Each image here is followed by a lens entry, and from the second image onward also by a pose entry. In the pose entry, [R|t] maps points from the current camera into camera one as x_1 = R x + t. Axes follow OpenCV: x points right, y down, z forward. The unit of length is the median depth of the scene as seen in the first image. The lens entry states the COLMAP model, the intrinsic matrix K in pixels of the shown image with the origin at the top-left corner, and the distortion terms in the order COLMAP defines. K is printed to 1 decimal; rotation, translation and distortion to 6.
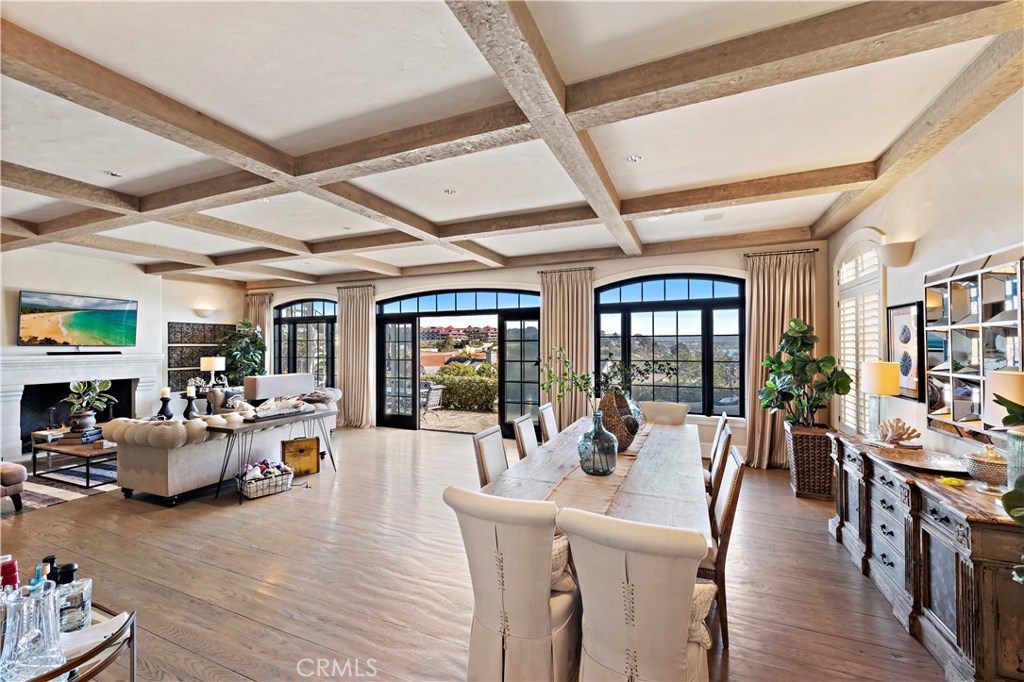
lens RADIAL K [[412.5, 0, 510.3], [0, 412.5, 343.3], [0, 0, 1]] dist [0.011767, -0.002292]
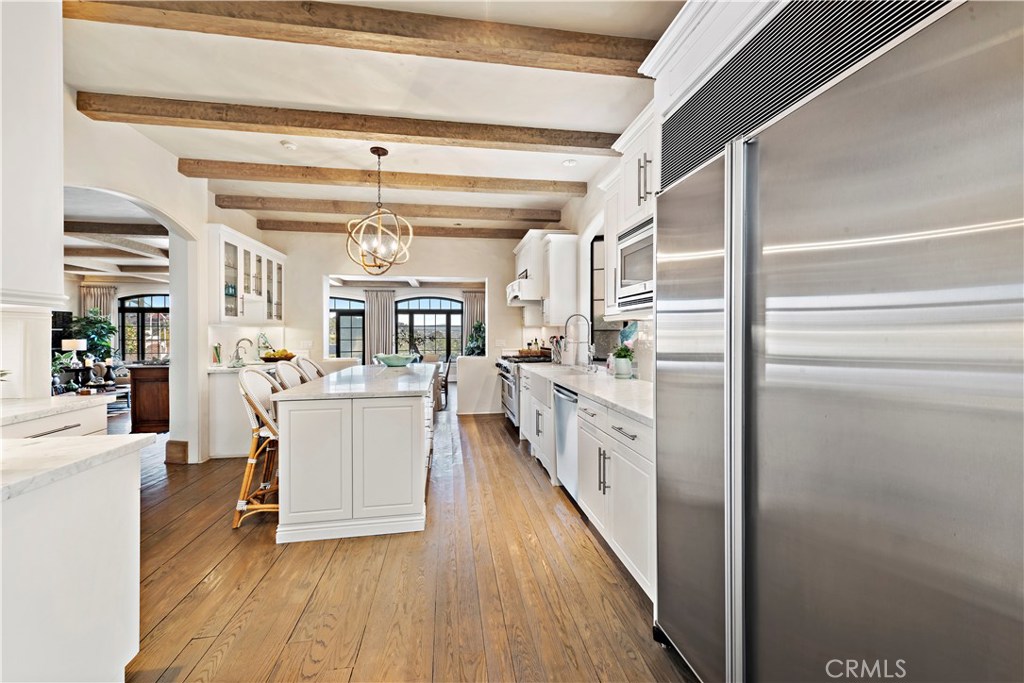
lens RADIAL K [[407.7, 0, 514.4], [0, 407.7, 333.8], [0, 0, 1]] dist [0.009366, -0.000466]
pose [[0.839269, -0.001525, 0.543714, -0.365848], [-0.003693, 0.999957, 0.008506, 0.002256], [-0.543703, -0.009146, 0.839228, -0.908584]]
